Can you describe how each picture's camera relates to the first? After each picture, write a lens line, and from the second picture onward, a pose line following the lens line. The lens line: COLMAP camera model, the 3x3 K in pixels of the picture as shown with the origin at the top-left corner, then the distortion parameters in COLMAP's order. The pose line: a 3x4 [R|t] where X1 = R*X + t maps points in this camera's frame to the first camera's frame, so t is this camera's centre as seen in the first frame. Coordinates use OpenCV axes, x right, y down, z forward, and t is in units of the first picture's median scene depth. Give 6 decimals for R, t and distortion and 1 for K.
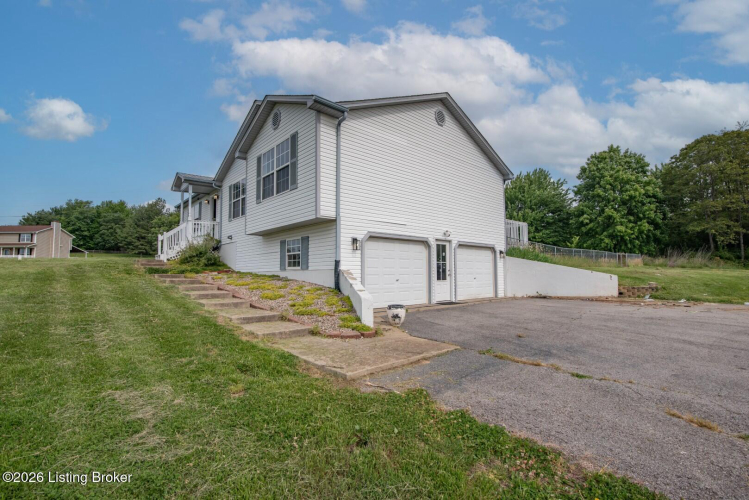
lens RADIAL K [[342.6, 0, 372.1], [0, 342.6, 251.6], [0, 0, 1]] dist [-0.019370, -0.000458]
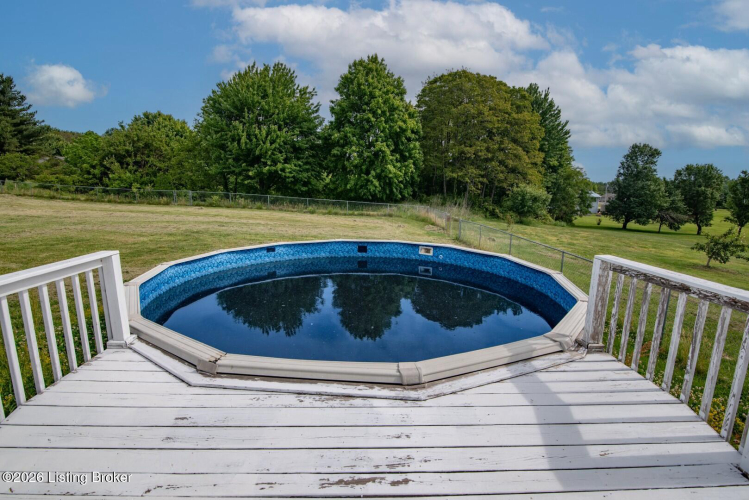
lens RADIAL K [[342.6, 0, 372.1], [0, 342.6, 251.6], [0, 0, 1]] dist [-0.019370, -0.000458]
pose [[0.613860, -0.140962, 0.776728, 0.133500], [-0.053320, 0.974277, 0.218953, -0.169692], [-0.787612, -0.175821, 0.590554, 1.717284]]
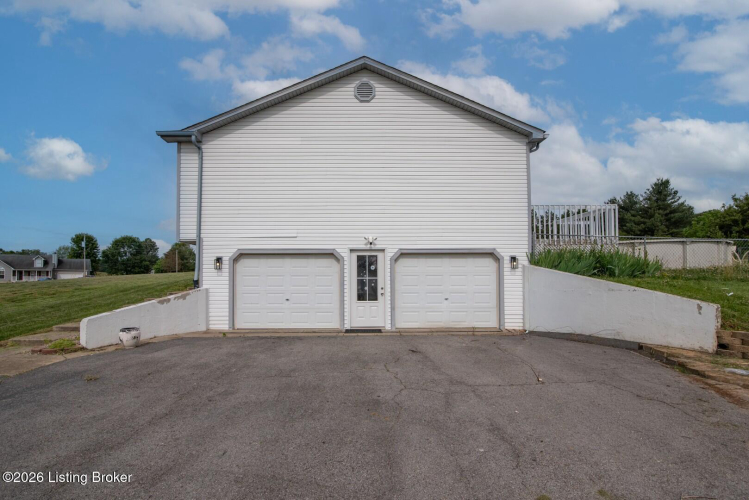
lens RADIAL K [[346.2, 0, 345.2], [0, 346.2, 273.1], [0, 0, 1]] dist [-0.022770, -0.000170]
pose [[0.757790, -0.009862, -0.652424, 0.564957], [0.041897, 0.998558, 0.033569, -0.007368], [0.651152, -0.052773, 0.757111, 0.300637]]
